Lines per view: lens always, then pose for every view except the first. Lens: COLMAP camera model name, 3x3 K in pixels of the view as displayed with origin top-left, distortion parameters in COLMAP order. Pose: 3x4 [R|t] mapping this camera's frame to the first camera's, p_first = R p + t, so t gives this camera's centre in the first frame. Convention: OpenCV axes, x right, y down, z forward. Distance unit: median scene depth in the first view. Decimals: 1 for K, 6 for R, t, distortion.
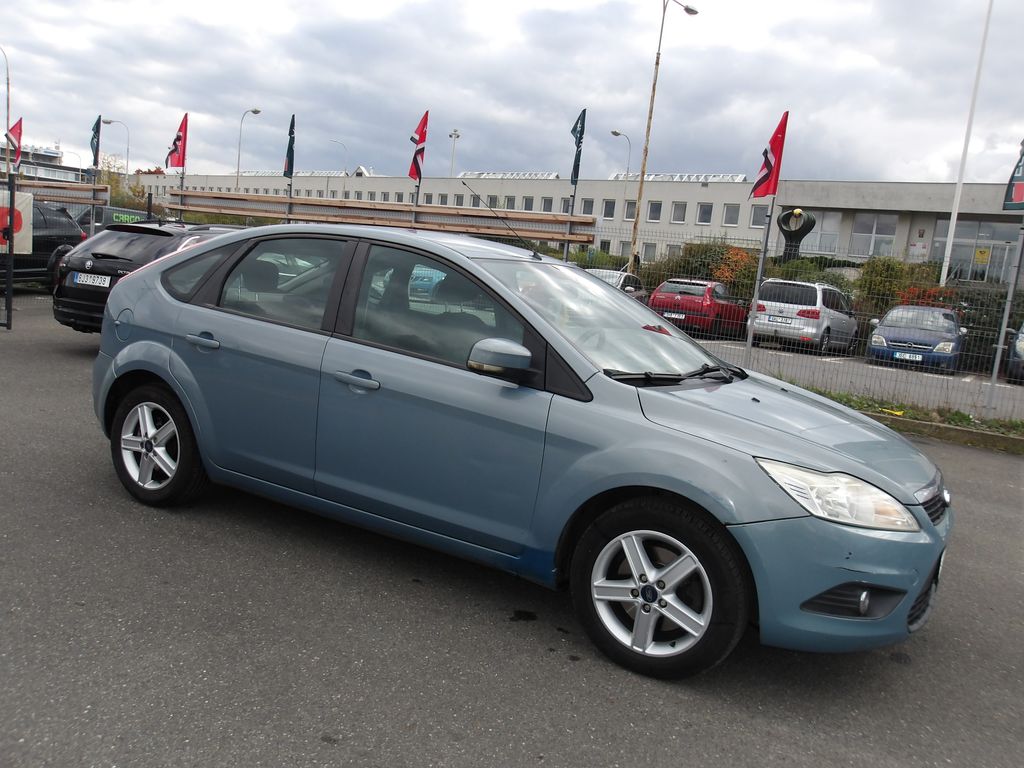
lens RADIAL K [[816.2, 0, 512.0], [0, 816.2, 384.0], [0, 0, 1]] dist [-0.000003, -0.001608]
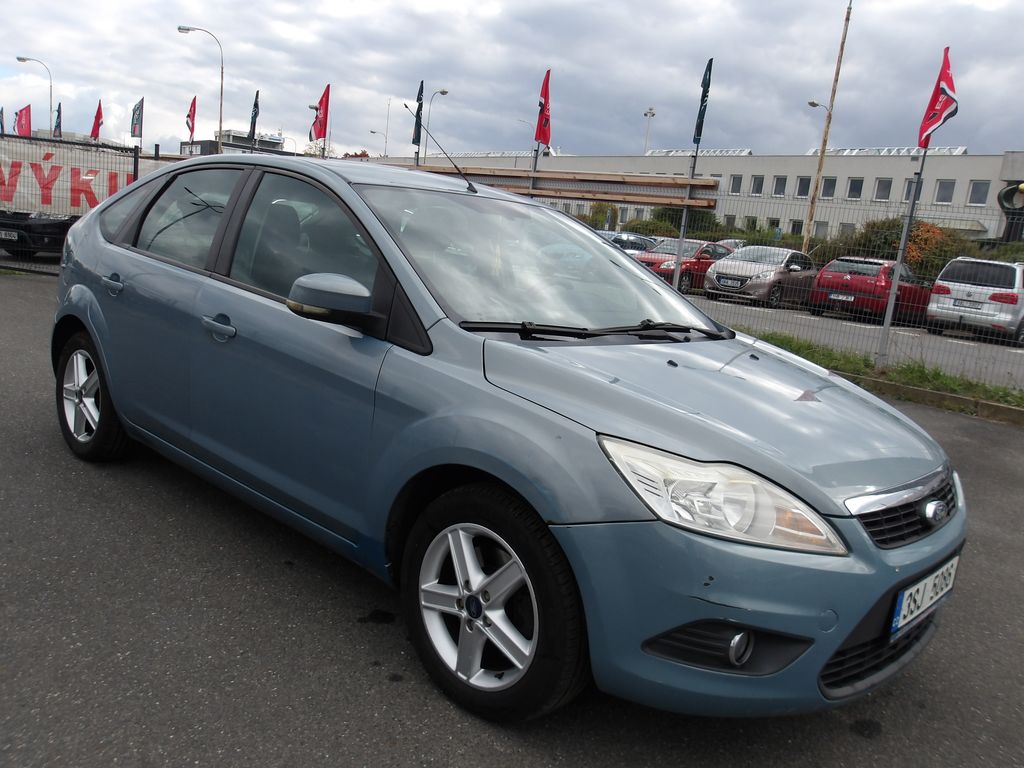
lens RADIAL K [[829.0, 0, 512.0], [0, 829.0, 384.0], [0, 0, 1]] dist [0.007850, 0.006592]
pose [[0.977698, 0.043563, -0.205446, 0.316745], [-0.039138, 0.998907, 0.025552, 0.024831], [0.206335, -0.016941, 0.978335, 0.224888]]
